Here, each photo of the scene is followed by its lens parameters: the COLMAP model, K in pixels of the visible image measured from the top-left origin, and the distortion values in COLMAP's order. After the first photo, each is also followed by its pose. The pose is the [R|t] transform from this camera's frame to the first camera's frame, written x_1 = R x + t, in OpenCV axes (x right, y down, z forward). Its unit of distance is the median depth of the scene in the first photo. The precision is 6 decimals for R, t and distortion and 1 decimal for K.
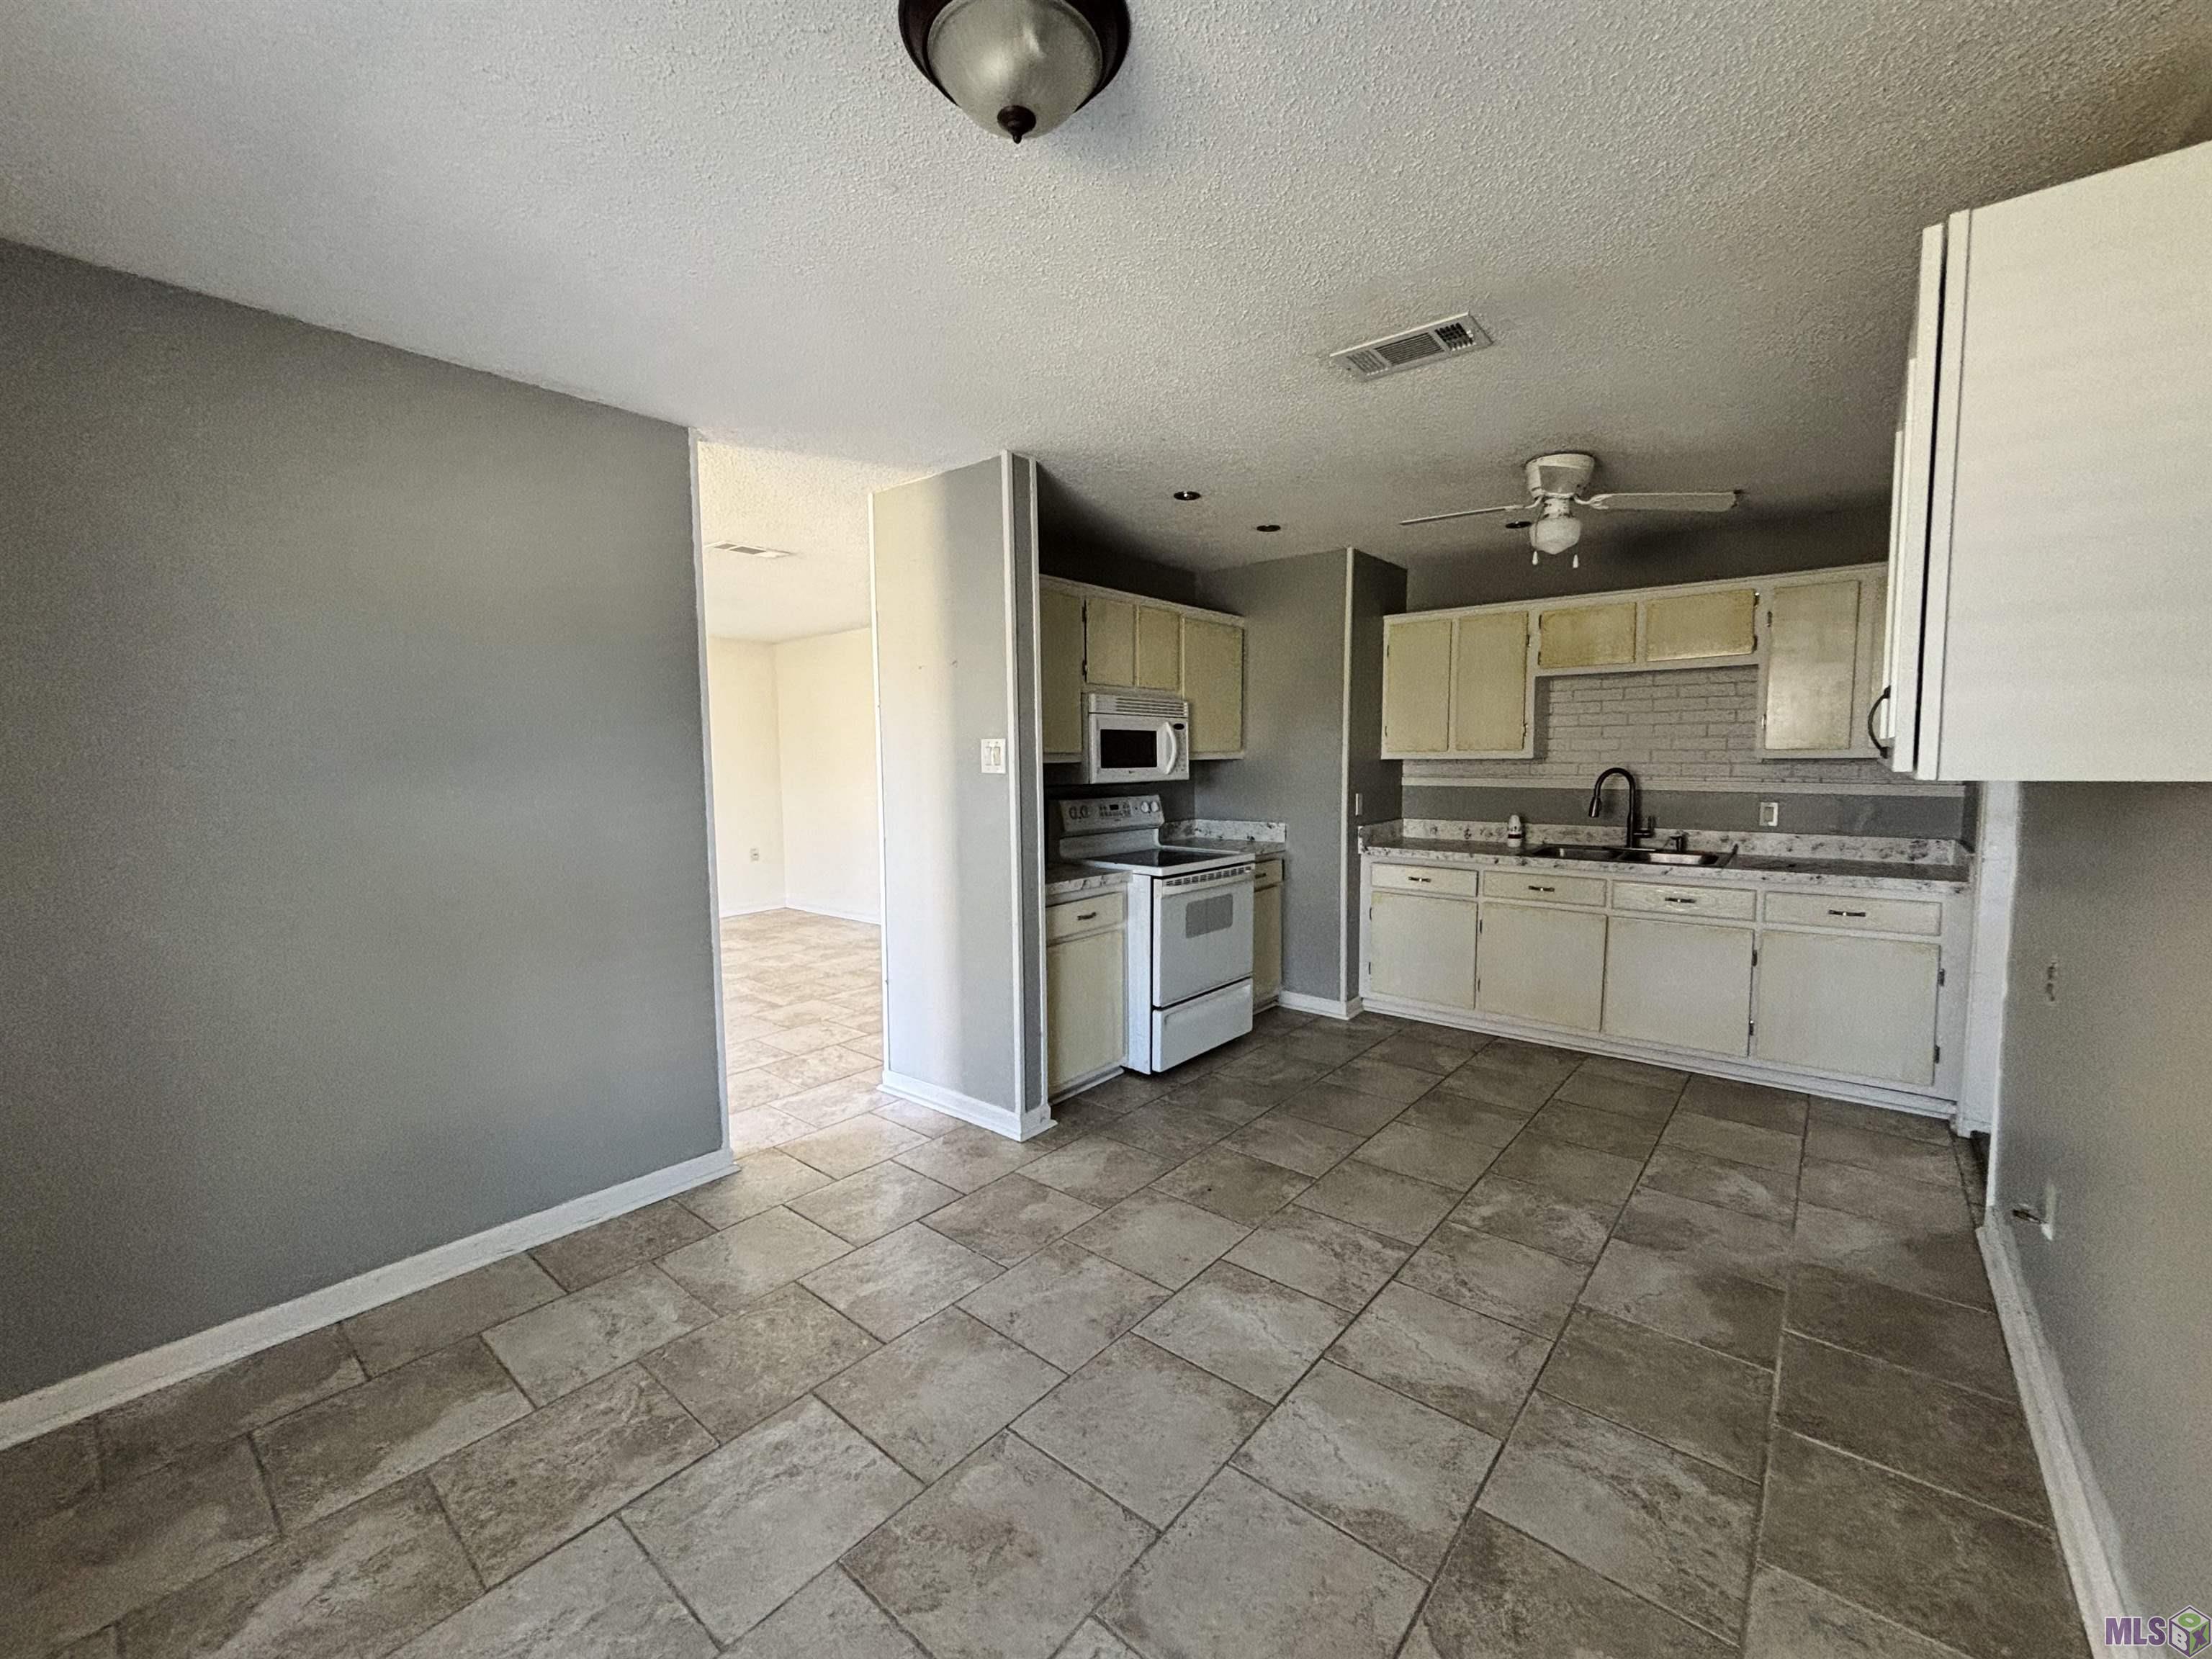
lens RADIAL K [[892.5, 0, 1103.7], [0, 892.5, 819.2], [0, 0, 1]] dist [0.001313, 0.000428]
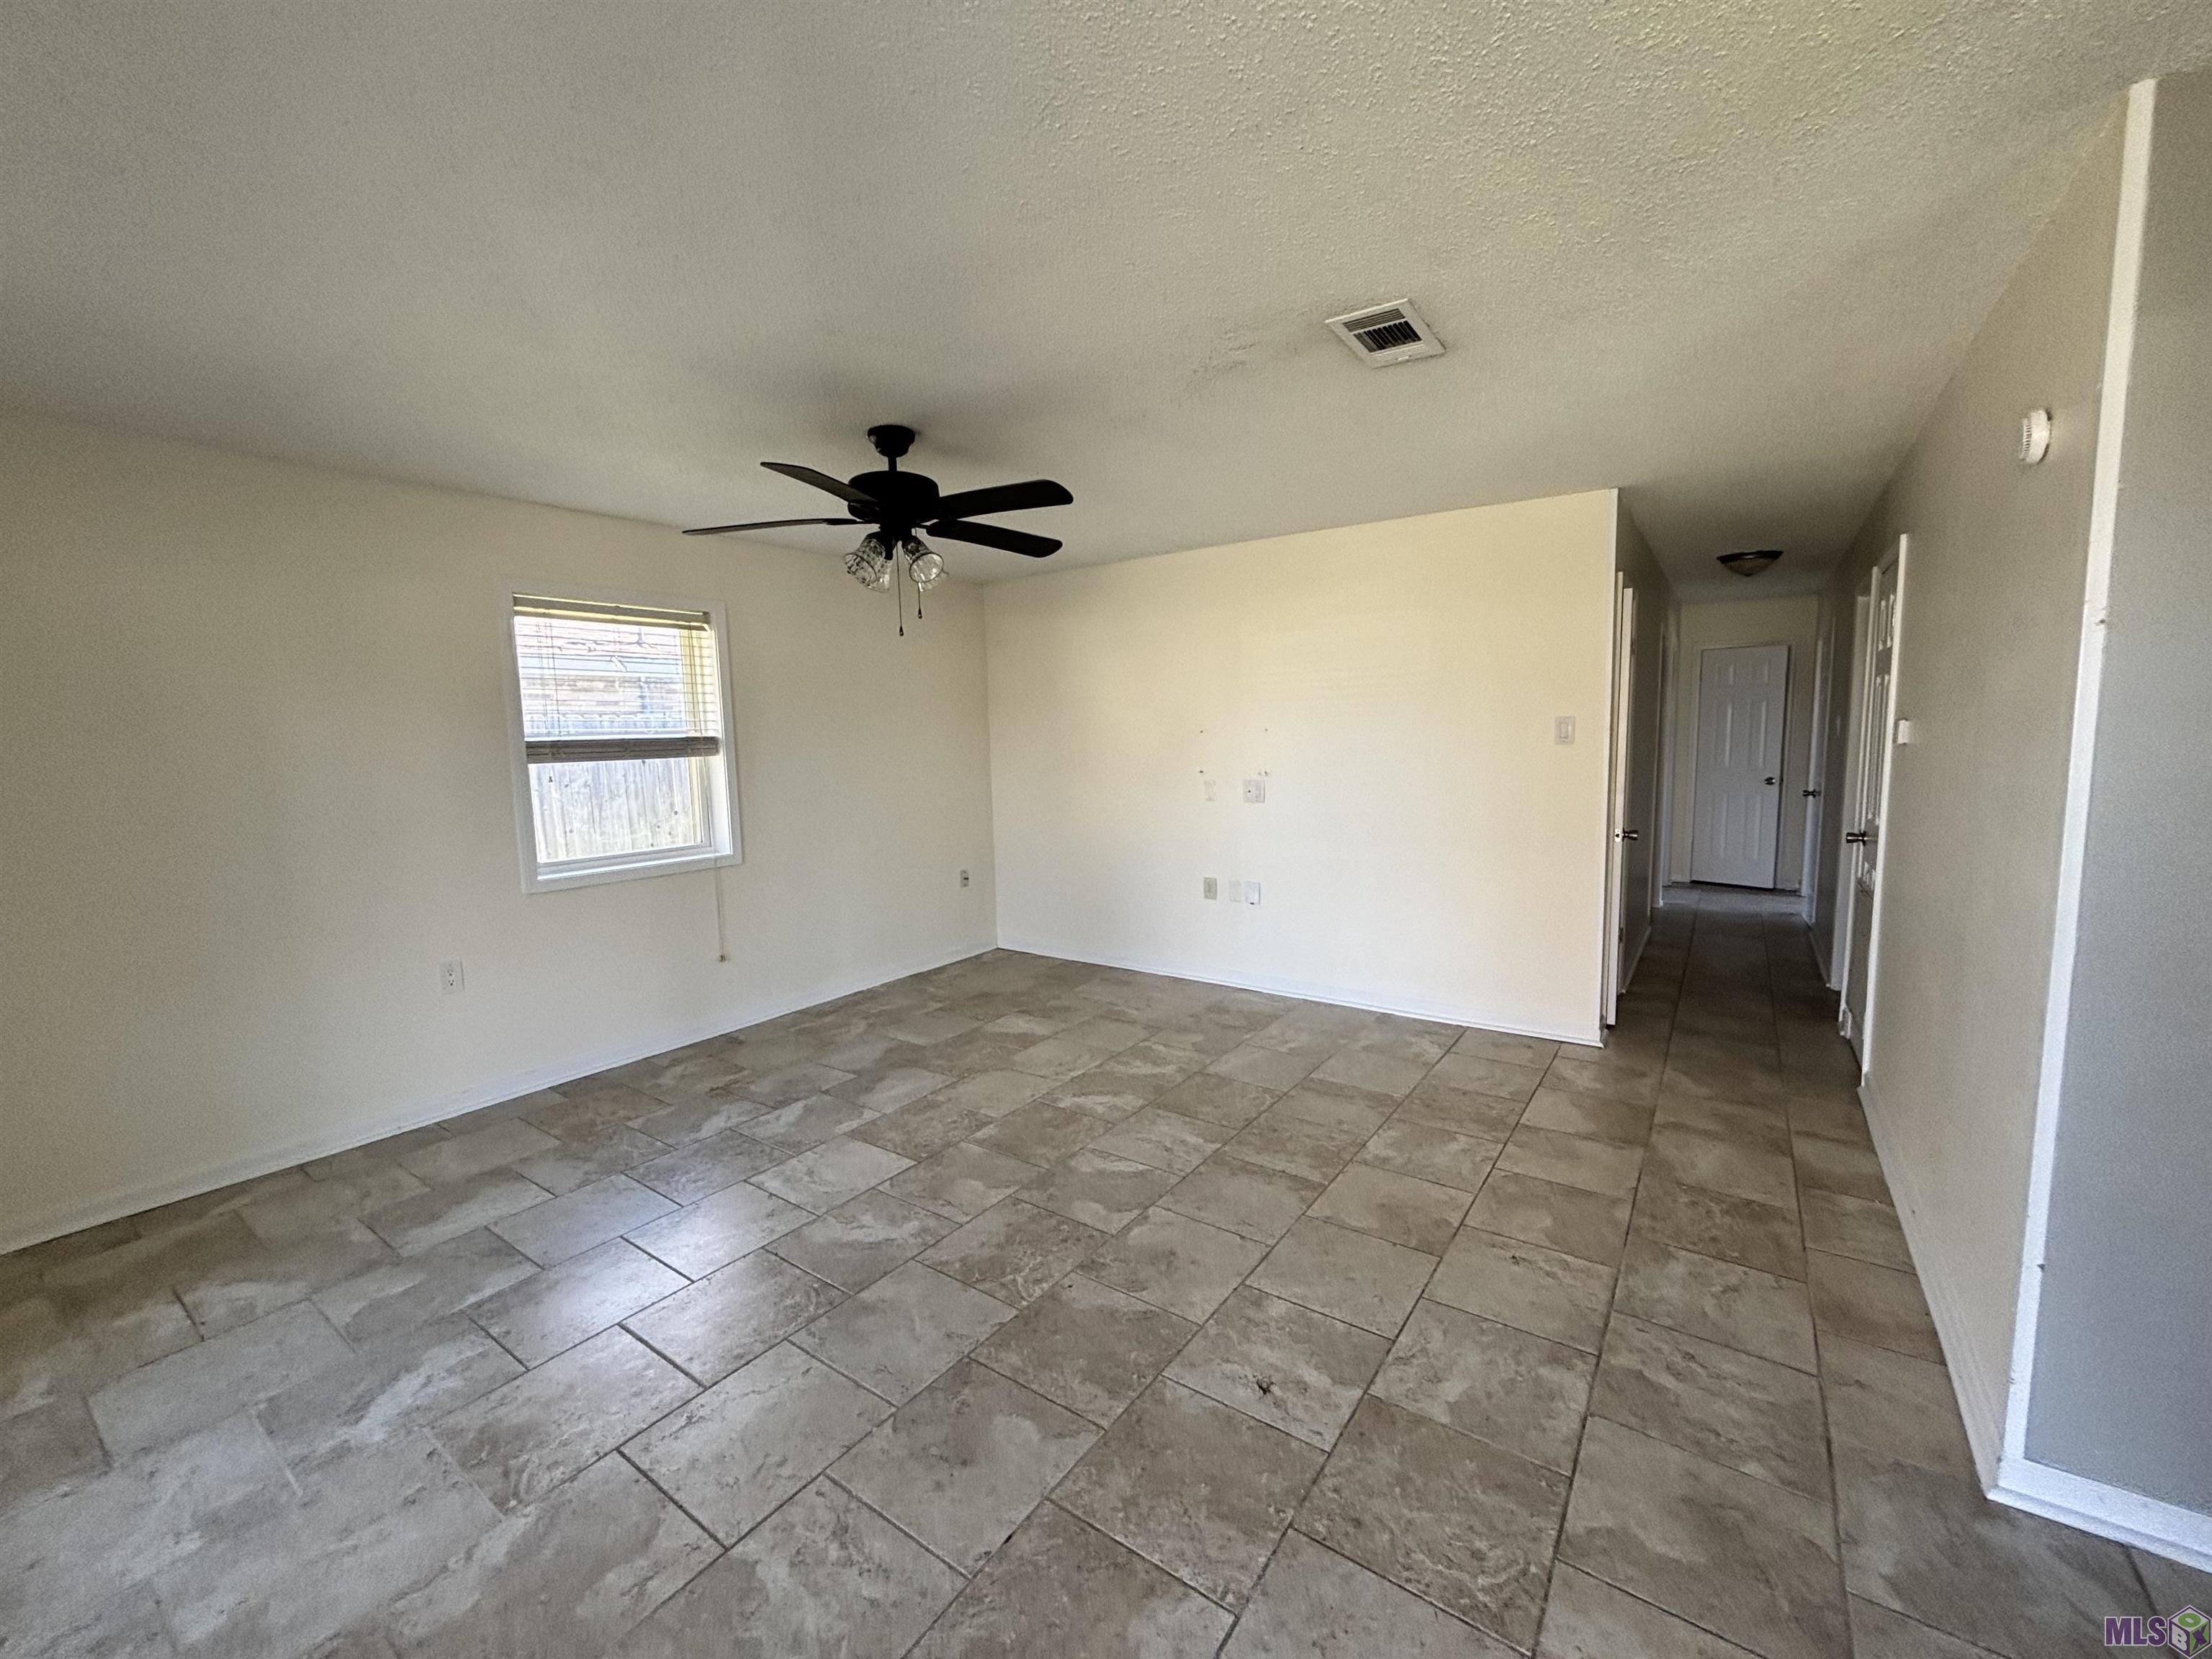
lens RADIAL K [[877.7, 0, 1106.3], [0, 877.7, 854.2], [0, 0, 1]] dist [-0.001071, -0.000290]
pose [[0.995759, -0.022606, 0.089180, -0.588924], [0.016179, 0.997262, 0.072152, -0.049801], [-0.090567, -0.070403, 0.993399, 0.501522]]
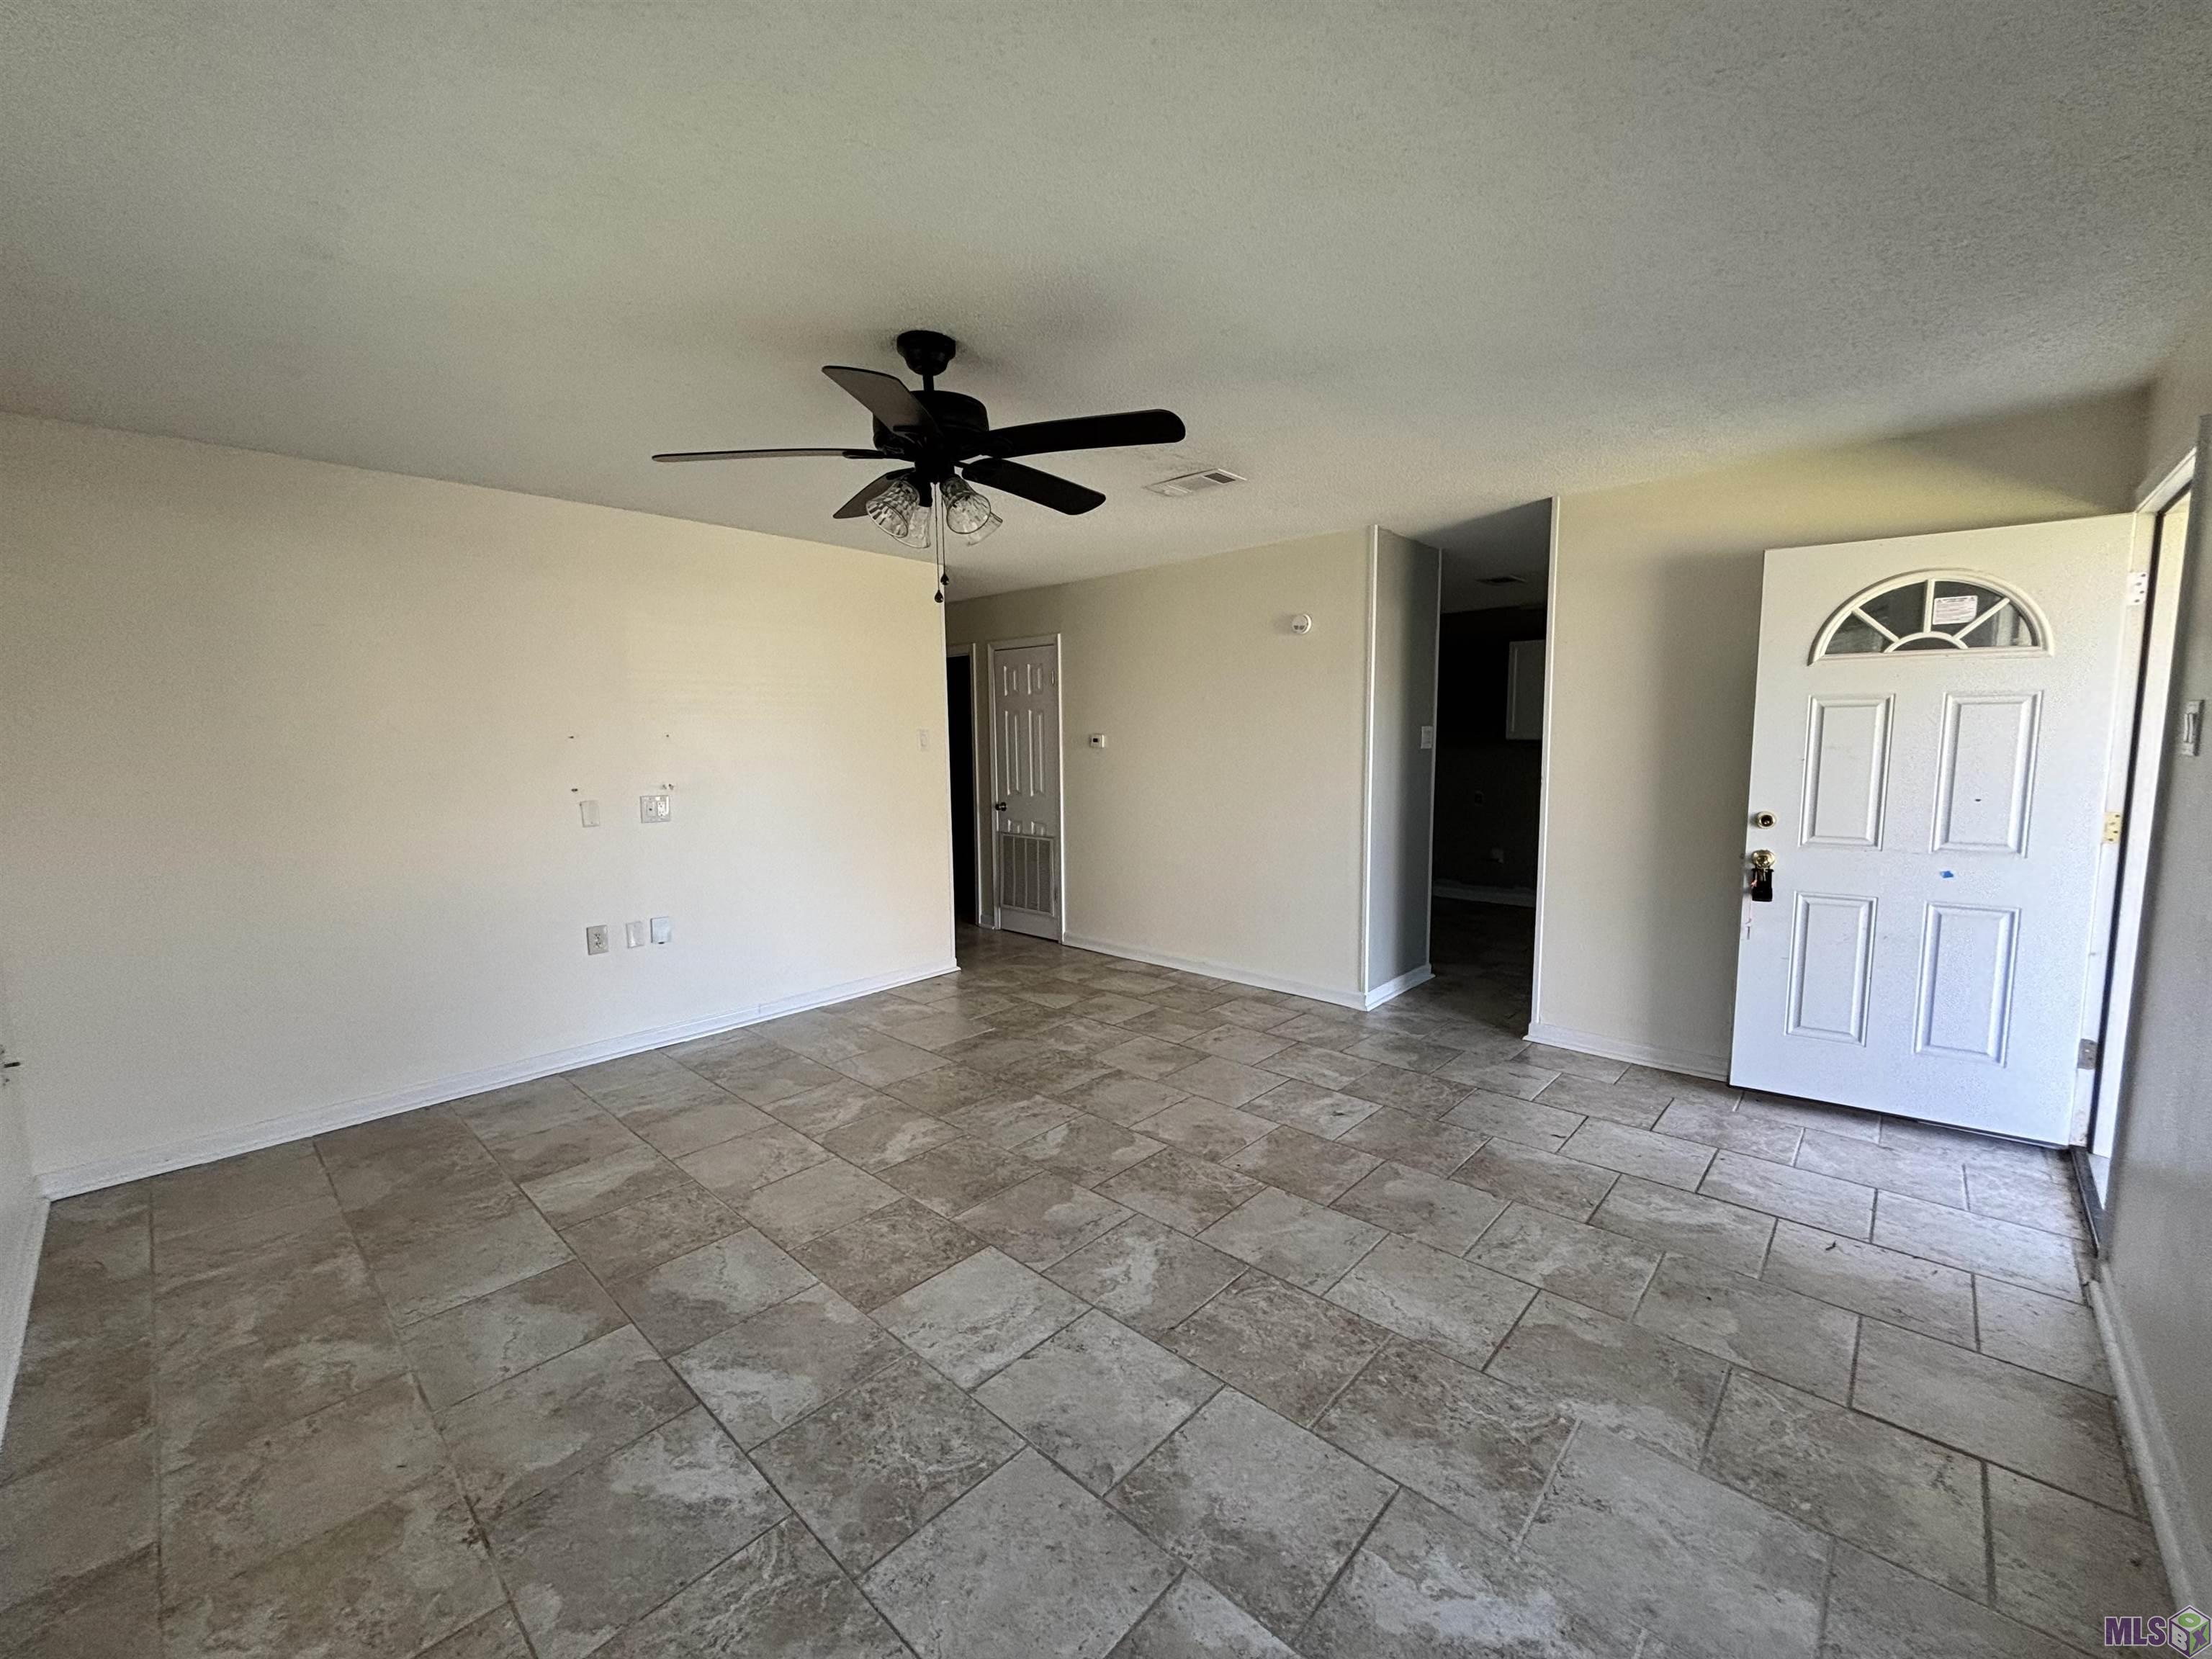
lens RADIAL K [[892.5, 0, 1103.7], [0, 892.5, 819.2], [0, 0, 1]] dist [0.001313, 0.000428]
pose [[0.055334, -0.089564, 0.994443, -1.187717], [0.082301, 0.992989, 0.084853, -0.075008], [-0.995070, 0.077149, 0.062318, 1.022211]]
